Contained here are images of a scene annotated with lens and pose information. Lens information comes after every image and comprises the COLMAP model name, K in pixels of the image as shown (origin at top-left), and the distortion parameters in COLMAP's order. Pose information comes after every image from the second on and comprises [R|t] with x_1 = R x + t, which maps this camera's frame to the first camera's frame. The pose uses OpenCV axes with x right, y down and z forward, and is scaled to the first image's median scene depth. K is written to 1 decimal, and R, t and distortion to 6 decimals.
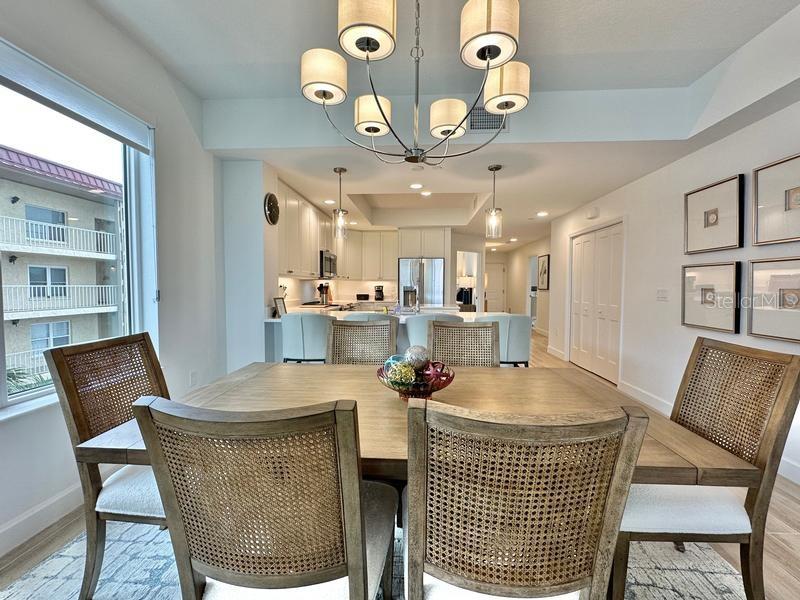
lens RADIAL K [[348.8, 0, 400.0], [0, 348.8, 300.0], [0, 0, 1]] dist [-0.004479, 0.000768]
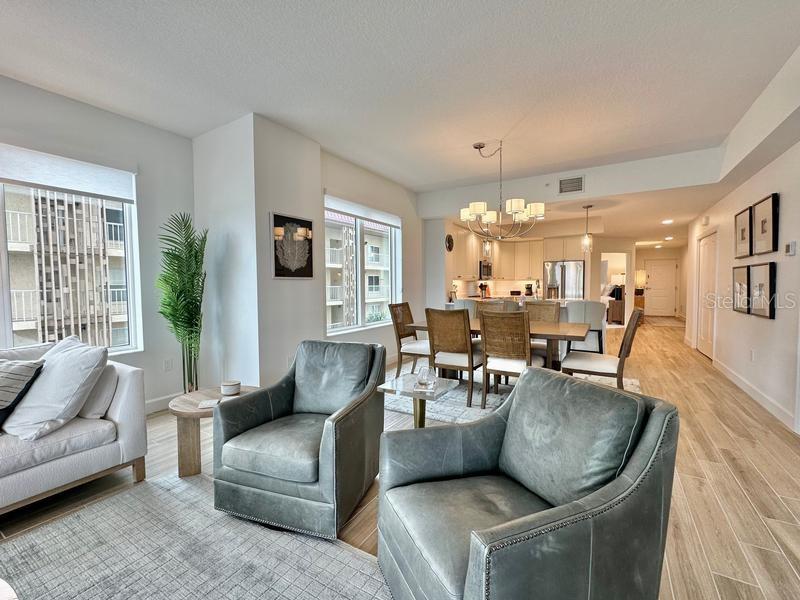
lens RADIAL K [[348.8, 0, 400.0], [0, 348.8, 300.0], [0, 0, 1]] dist [-0.004479, 0.000768]
pose [[0.884545, 0.008725, -0.466374, 0.188219], [-0.006950, 0.999961, 0.005527, 0.021024], [0.466404, -0.001647, 0.884570, -0.540549]]
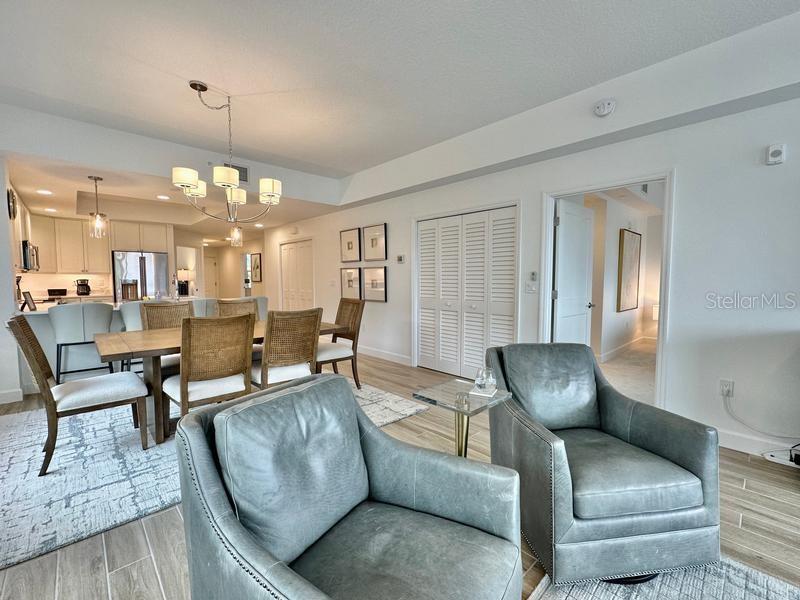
lens RADIAL K [[348.8, 0, 400.0], [0, 348.8, 300.0], [0, 0, 1]] dist [-0.004479, 0.000768]
pose [[0.684359, -0.049548, 0.727460, -0.251756], [0.033321, 0.998771, 0.036680, 0.012351], [-0.728384, -0.000862, 0.685169, -0.376237]]
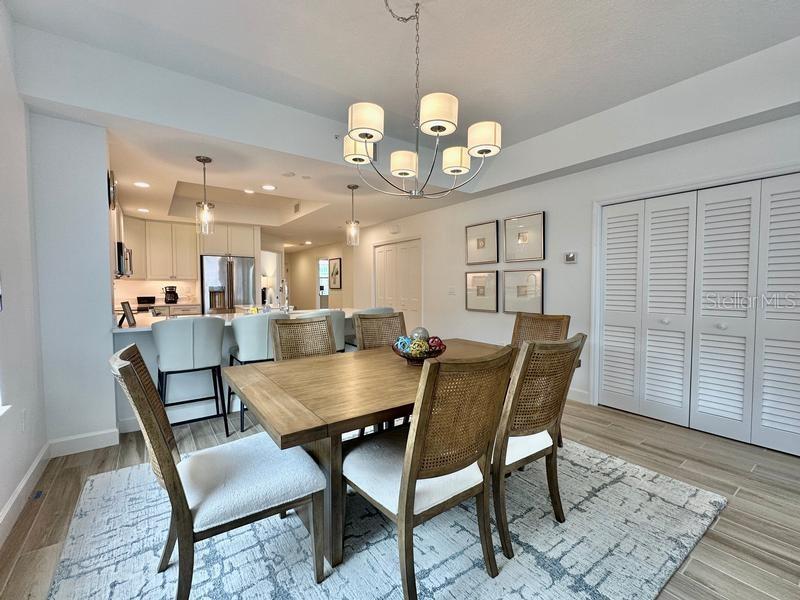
lens RADIAL K [[348.8, 0, 400.0], [0, 348.8, 300.0], [0, 0, 1]] dist [-0.004479, 0.000768]
pose [[0.770884, -0.032751, 0.636133, -0.273900], [0.031935, 0.999409, 0.012753, -0.000763], [-0.636174, 0.010484, 0.771474, -0.016324]]
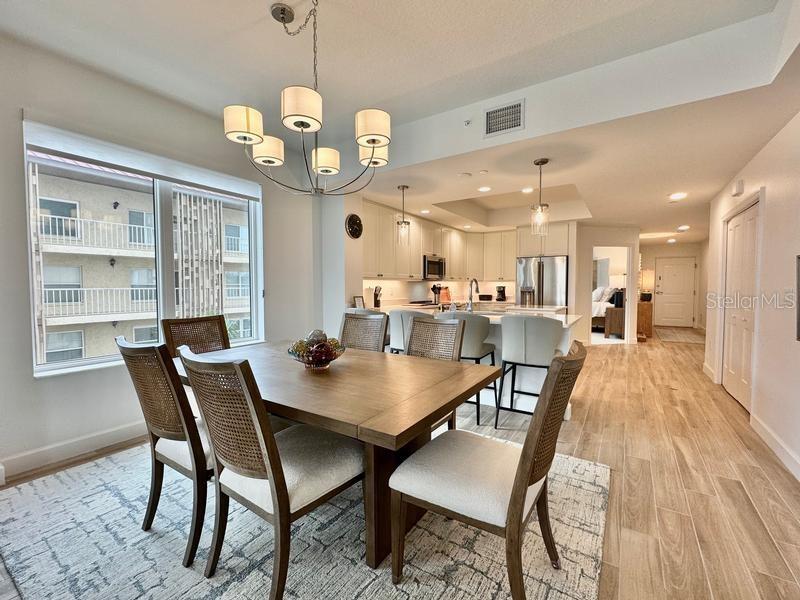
lens RADIAL K [[348.8, 0, 400.0], [0, 348.8, 300.0], [0, 0, 1]] dist [-0.004479, 0.000768]
pose [[0.866503, 0.013983, -0.498975, 0.302263], [-0.015186, 0.999883, 0.001648, 0.001531], [0.498940, 0.006149, 0.866615, -0.009474]]
